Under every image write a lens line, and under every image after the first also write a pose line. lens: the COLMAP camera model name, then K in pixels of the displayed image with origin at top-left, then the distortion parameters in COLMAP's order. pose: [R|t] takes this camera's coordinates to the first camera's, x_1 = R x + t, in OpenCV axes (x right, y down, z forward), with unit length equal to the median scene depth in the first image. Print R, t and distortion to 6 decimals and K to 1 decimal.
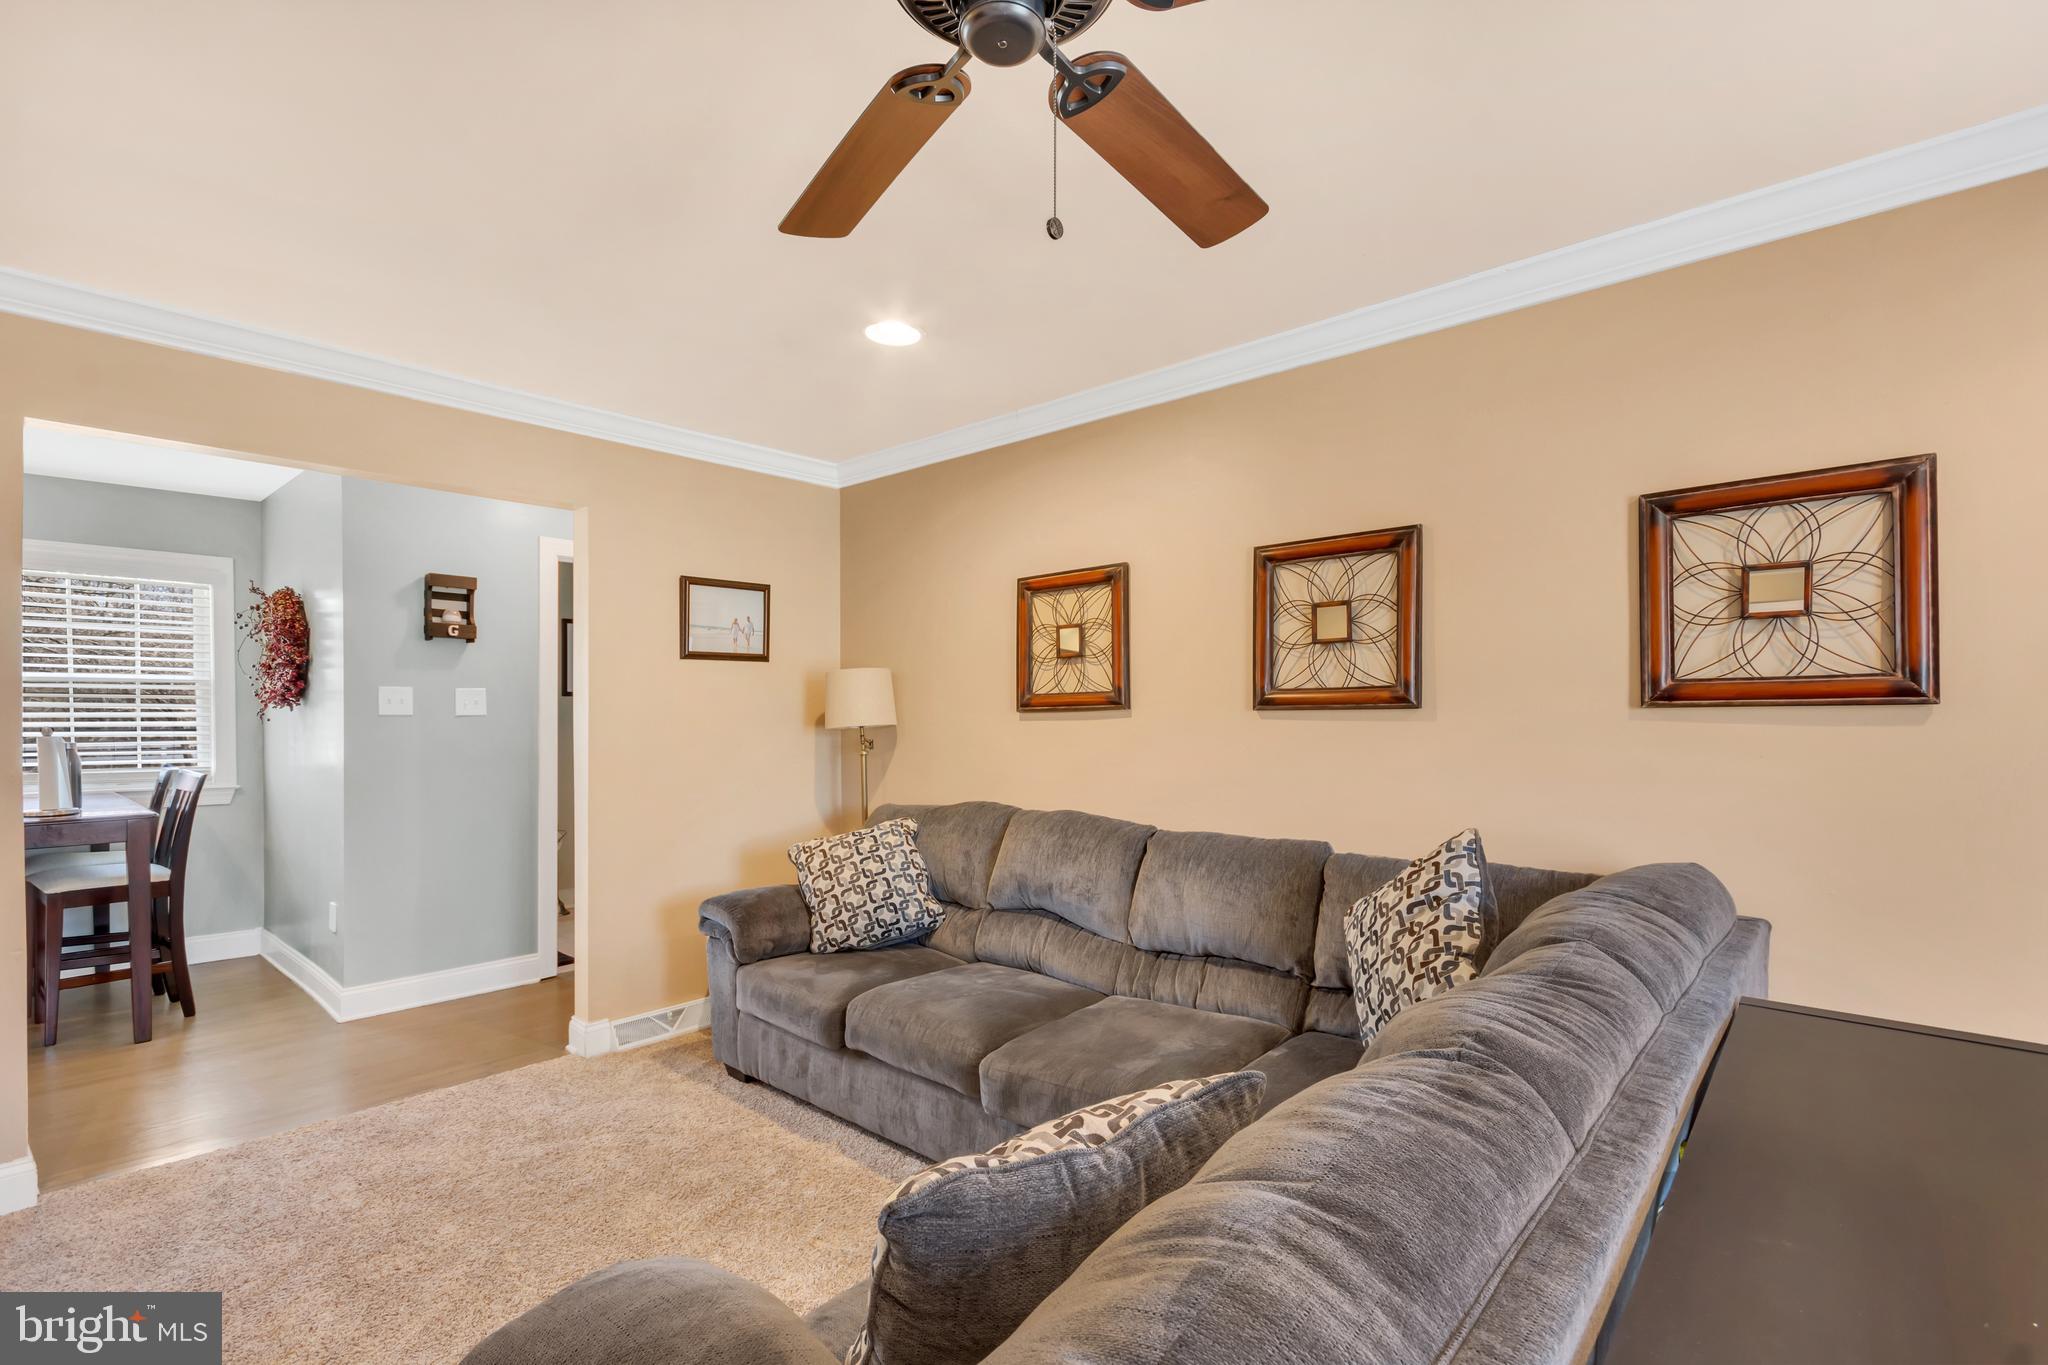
lens RADIAL K [[940.1, 0, 1039.5], [0, 940.1, 712.4], [0, 0, 1]] dist [0.001020, -0.000959]
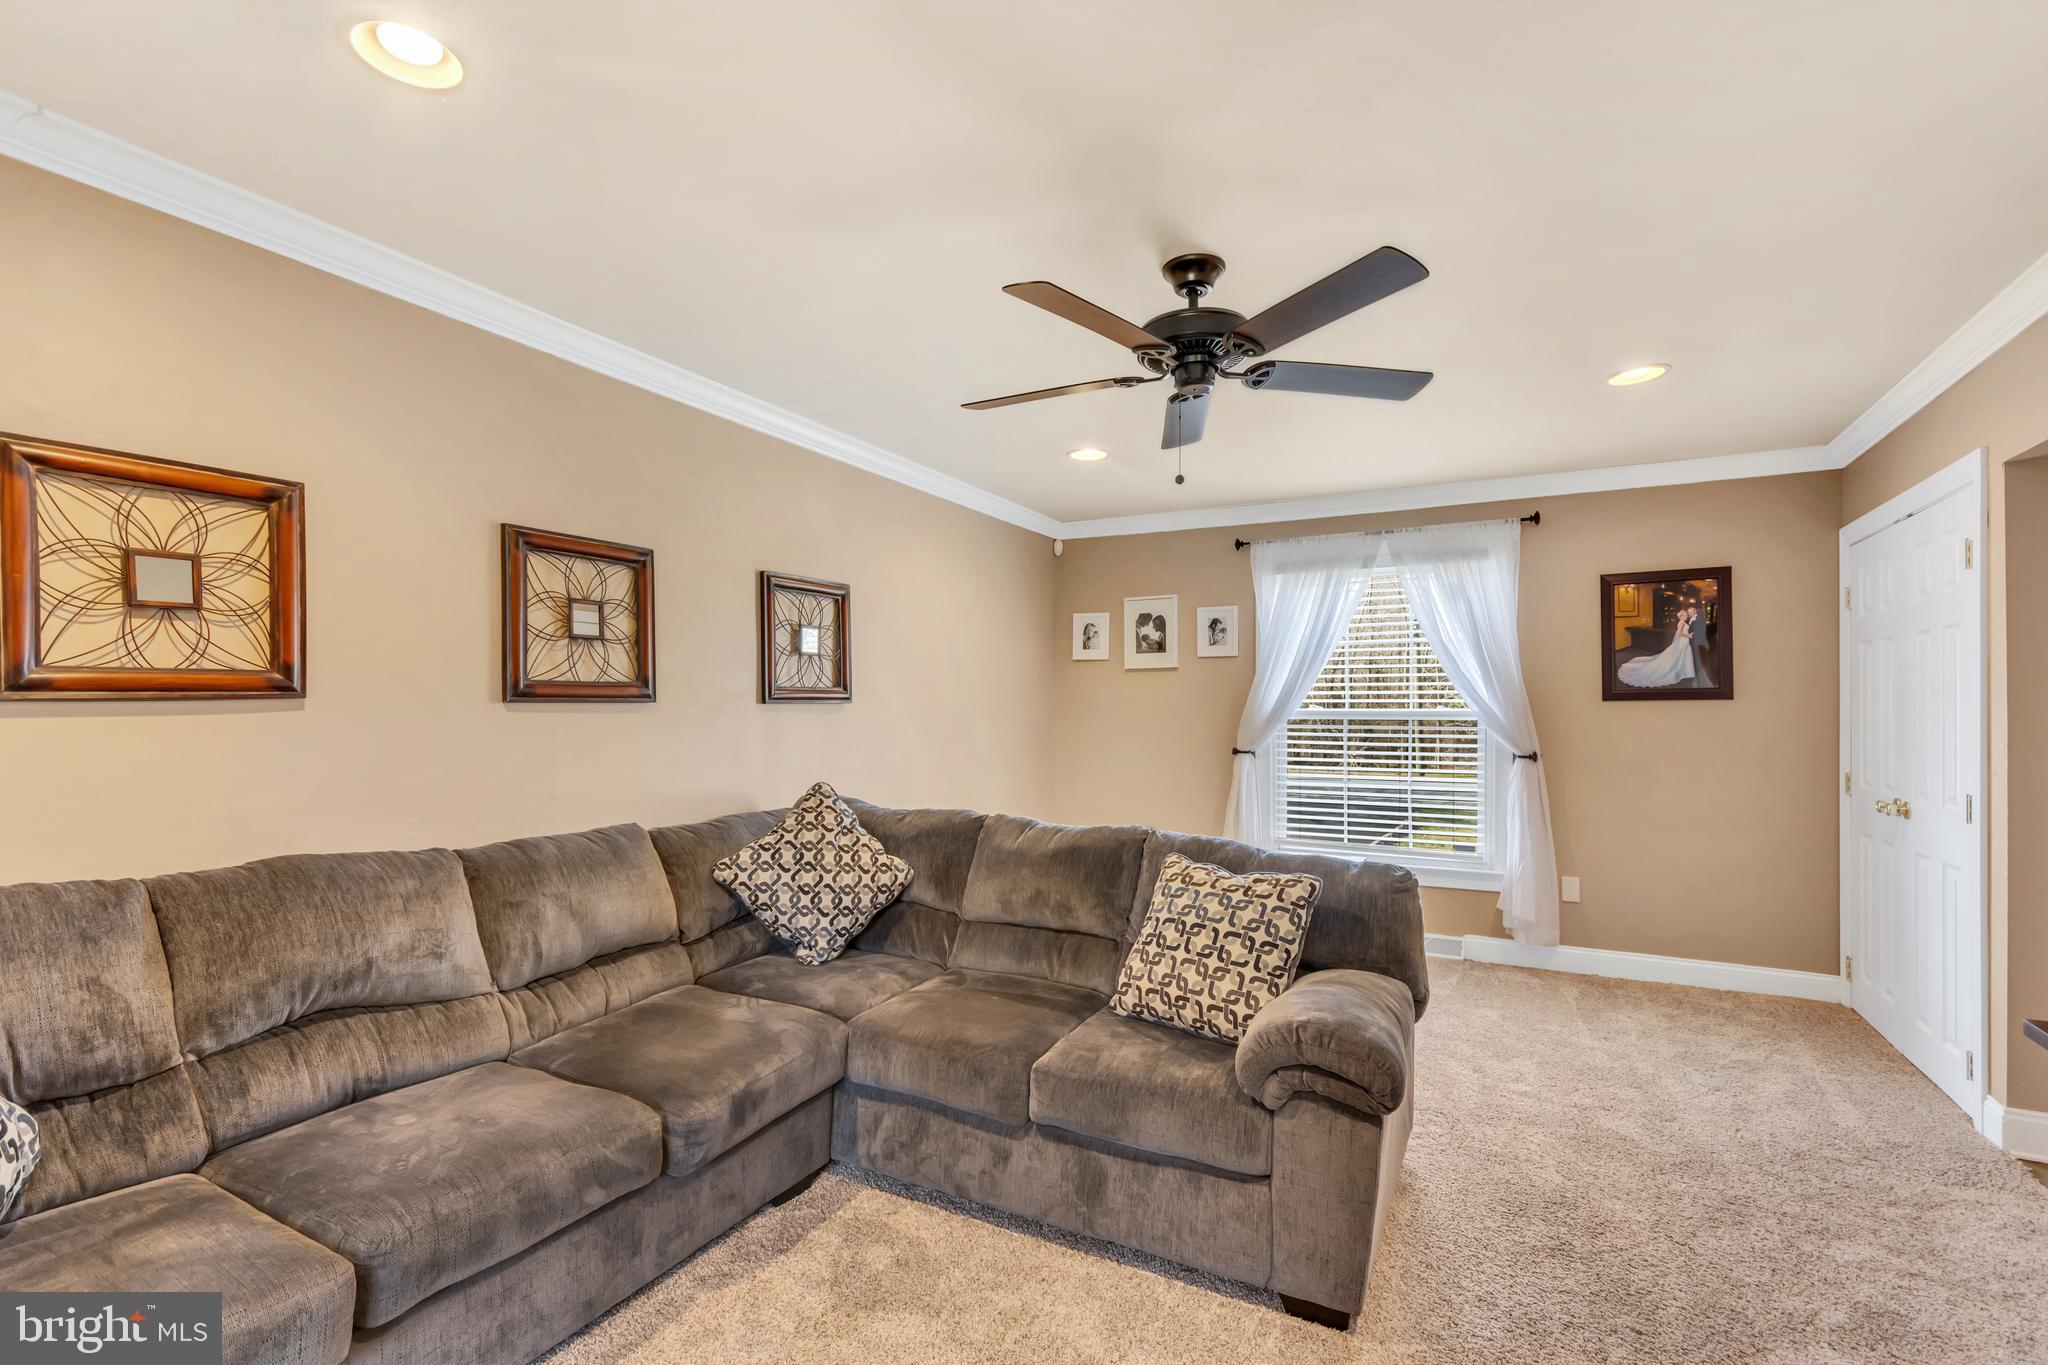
lens RADIAL K [[940.1, 0, 1039.5], [0, 940.1, 712.4], [0, 0, 1]] dist [0.001020, -0.000959]
pose [[-0.247219, -0.002253, 0.968957, -0.722075], [-0.005197, 0.999986, 0.000999, 0.003371], [-0.968946, -0.004789, -0.247227, 0.672526]]
